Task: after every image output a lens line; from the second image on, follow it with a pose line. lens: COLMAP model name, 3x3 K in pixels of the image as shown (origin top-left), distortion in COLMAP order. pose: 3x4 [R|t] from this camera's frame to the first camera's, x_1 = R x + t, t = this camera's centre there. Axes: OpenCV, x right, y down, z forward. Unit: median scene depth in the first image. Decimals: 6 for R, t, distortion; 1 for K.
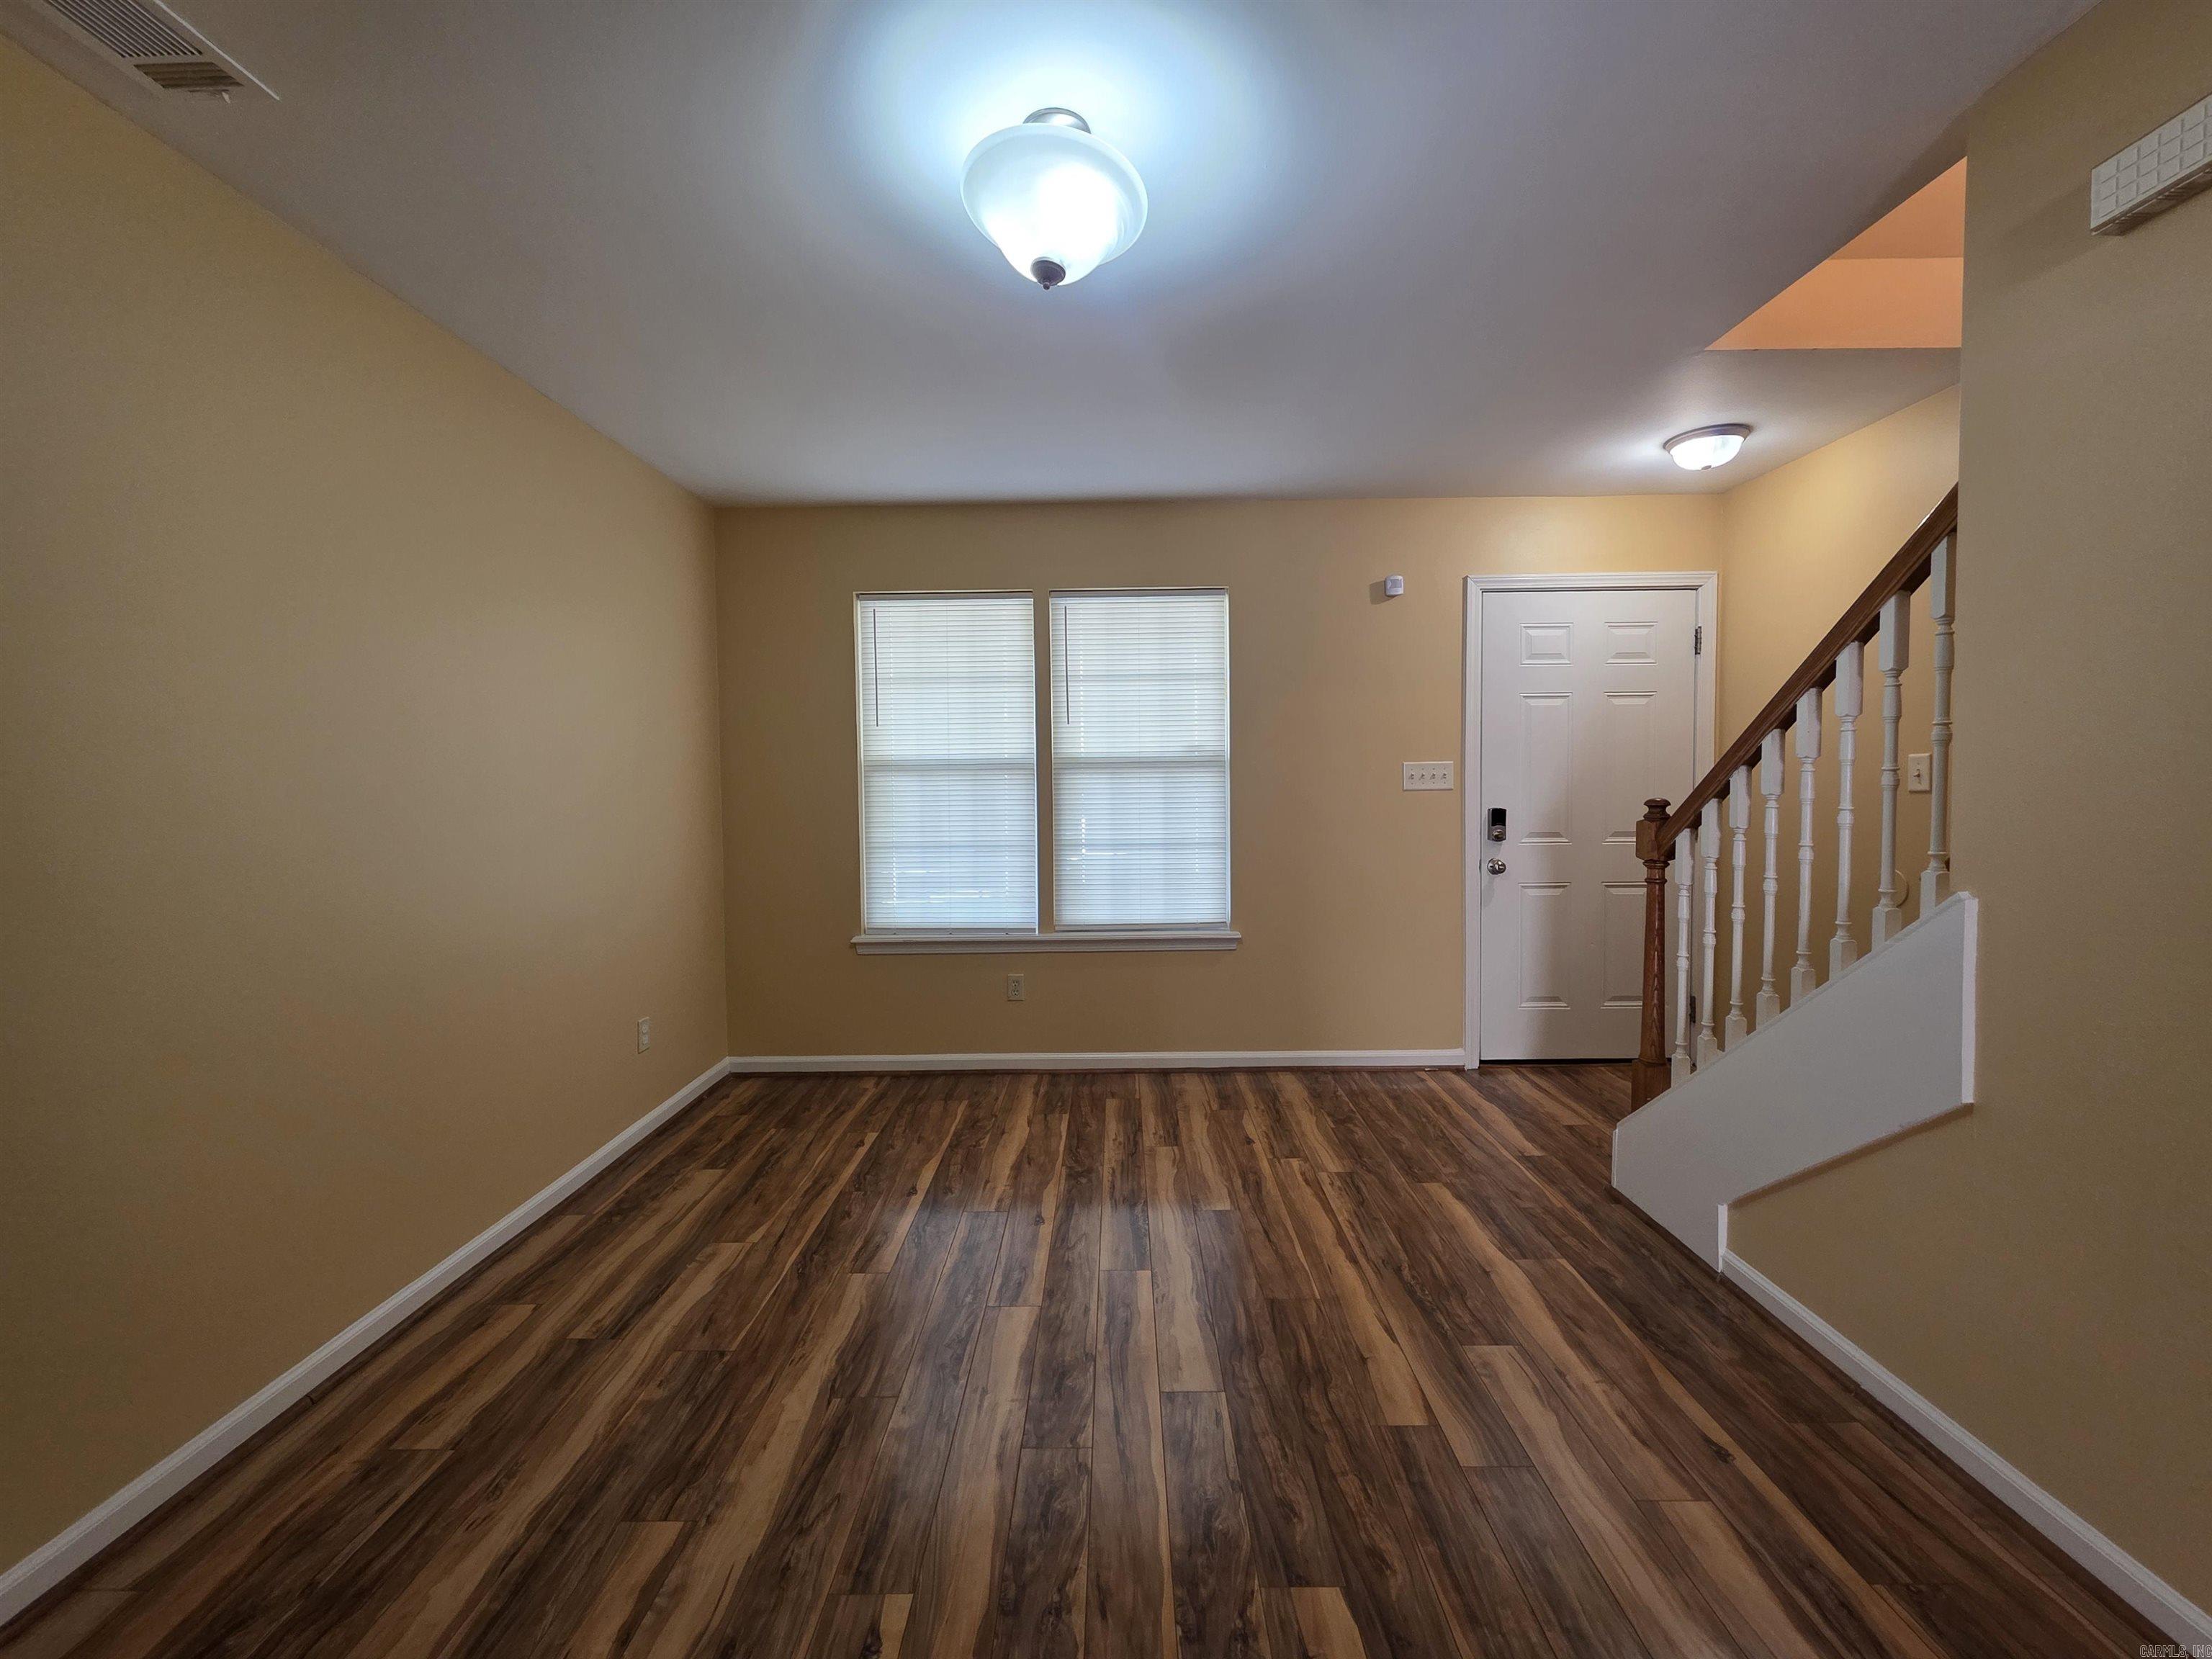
lens RADIAL K [[894.0, 0, 1106.6], [0, 894.0, 826.0], [0, 0, 1]] dist [0.000731, -0.000105]
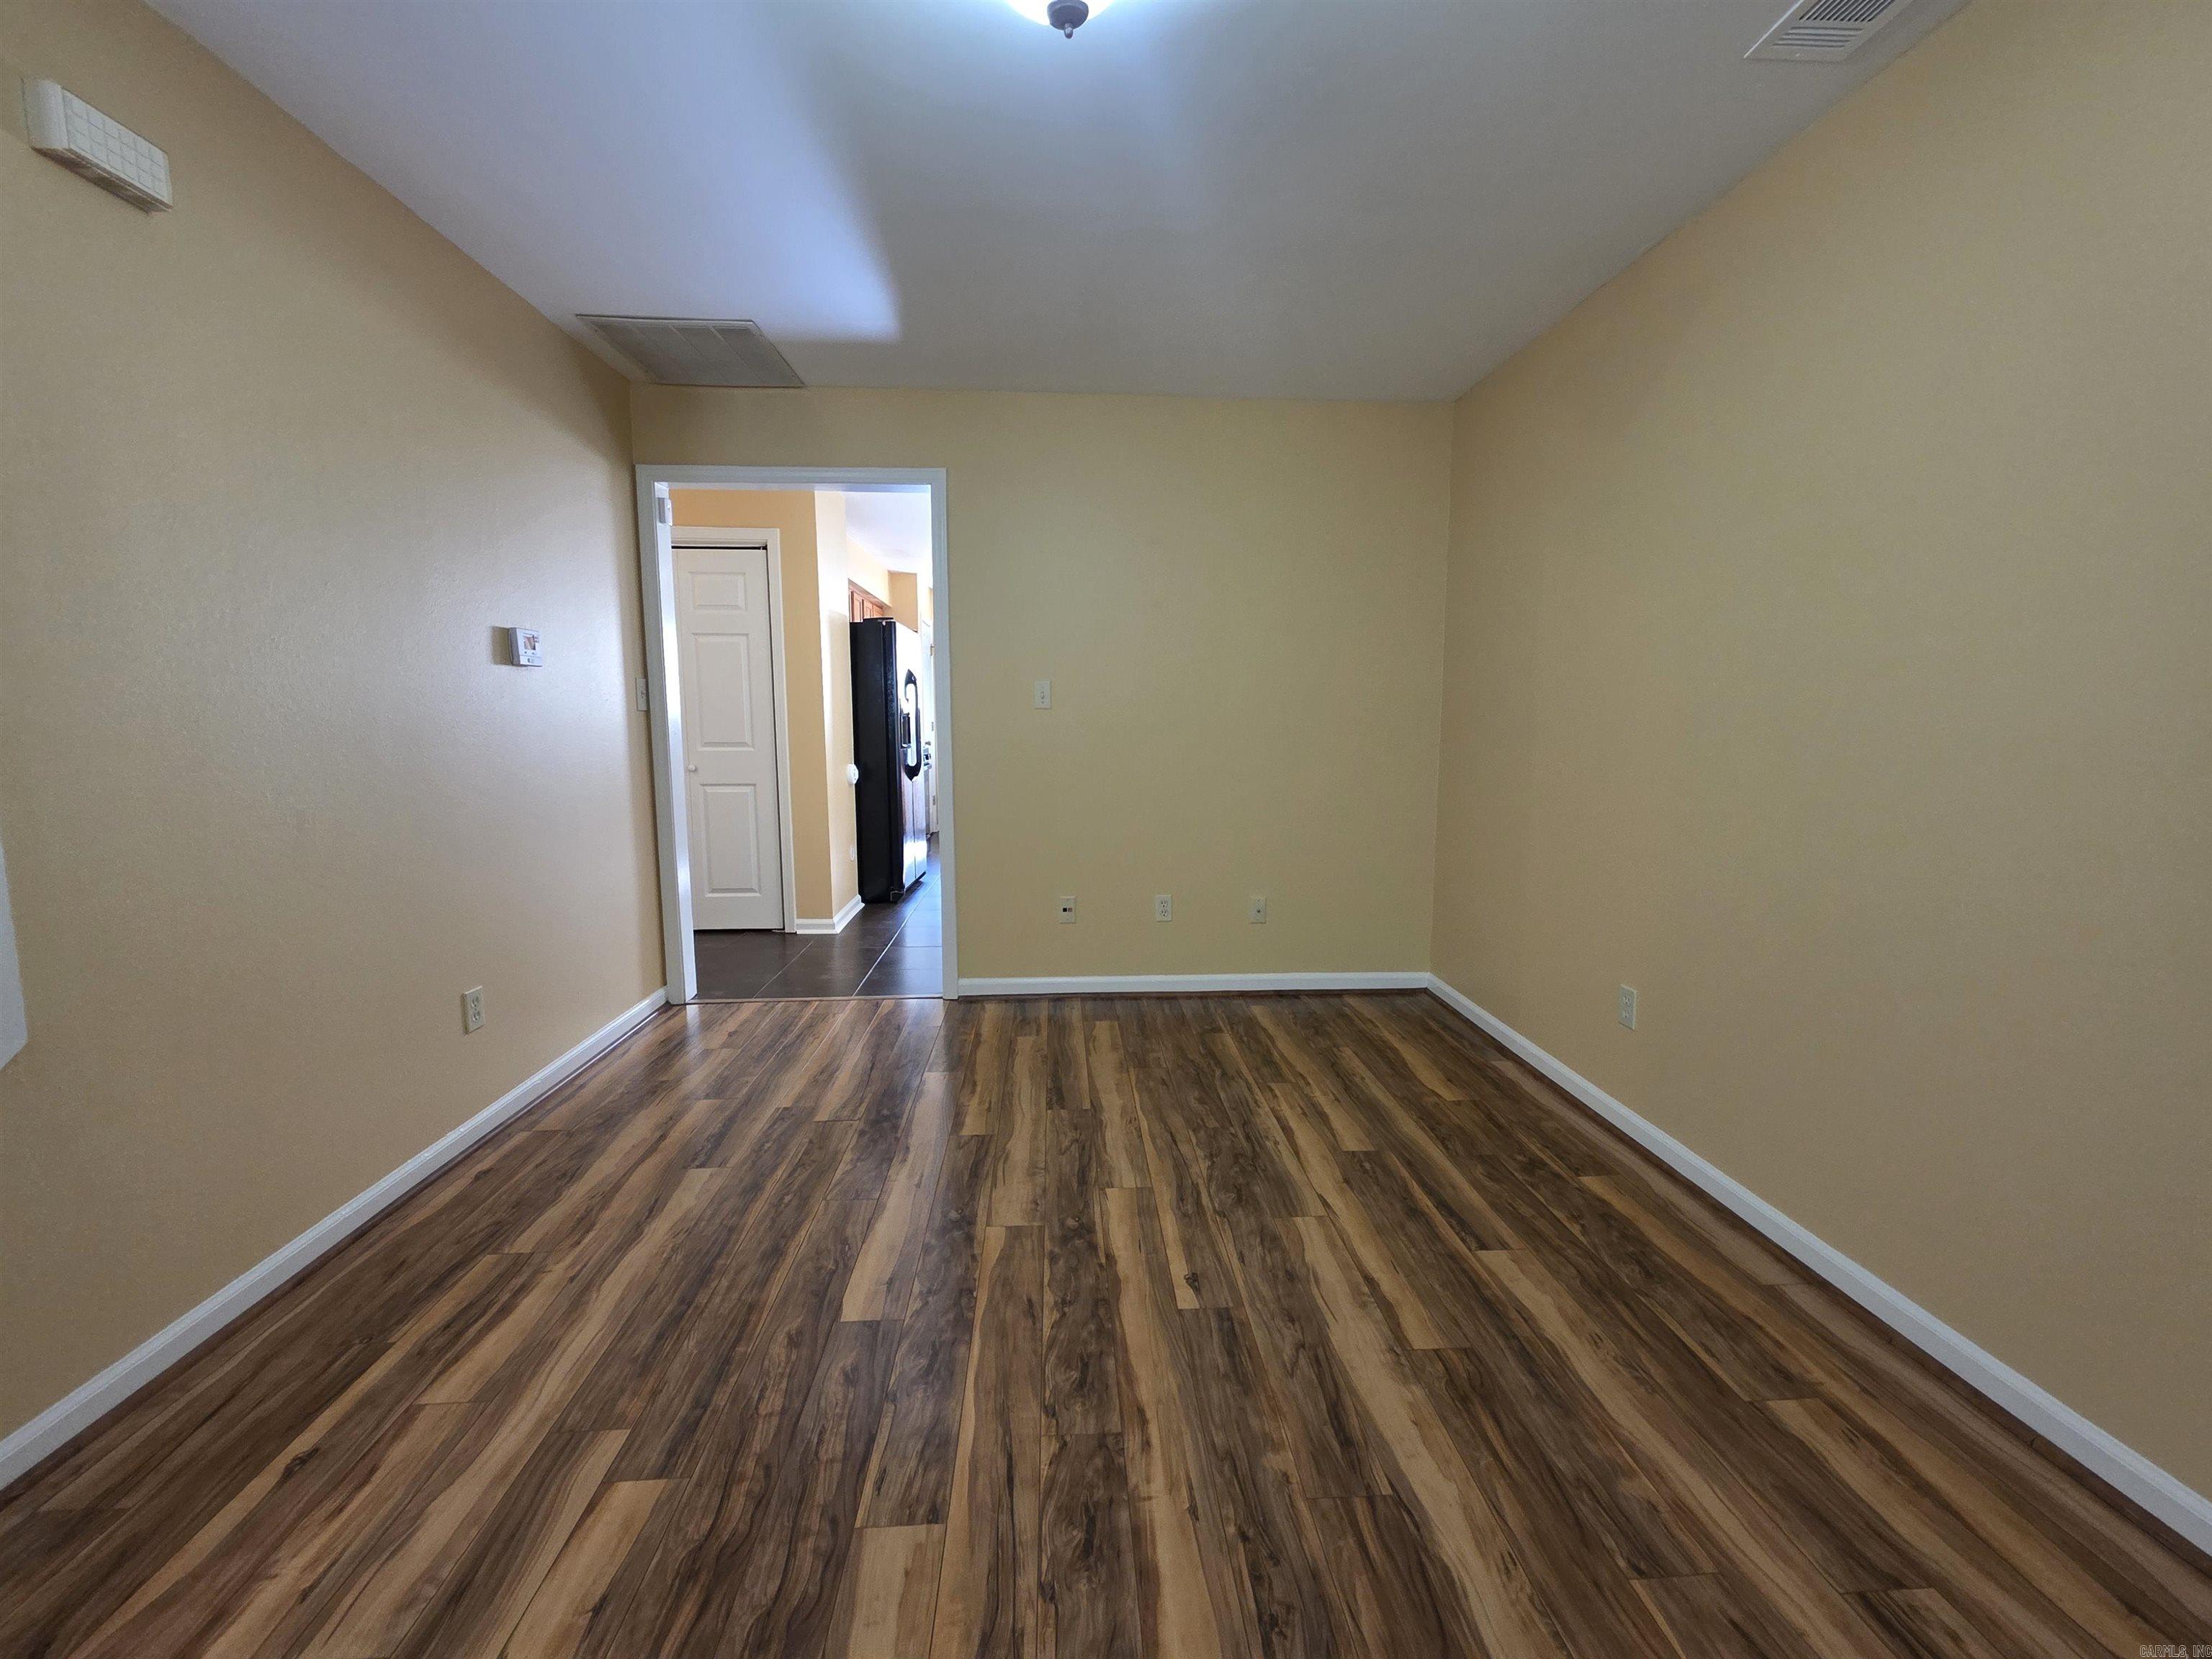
lens RADIAL K [[894.0, 0, 1108.7], [0, 894.0, 825.4], [0, 0, 1]] dist [0.000731, -0.000105]
pose [[-0.997217, 0.018770, -0.072157, -0.030439], [0.006146, 0.985193, 0.171336, -0.037714], [0.074305, 0.170416, -0.982567, 1.785564]]
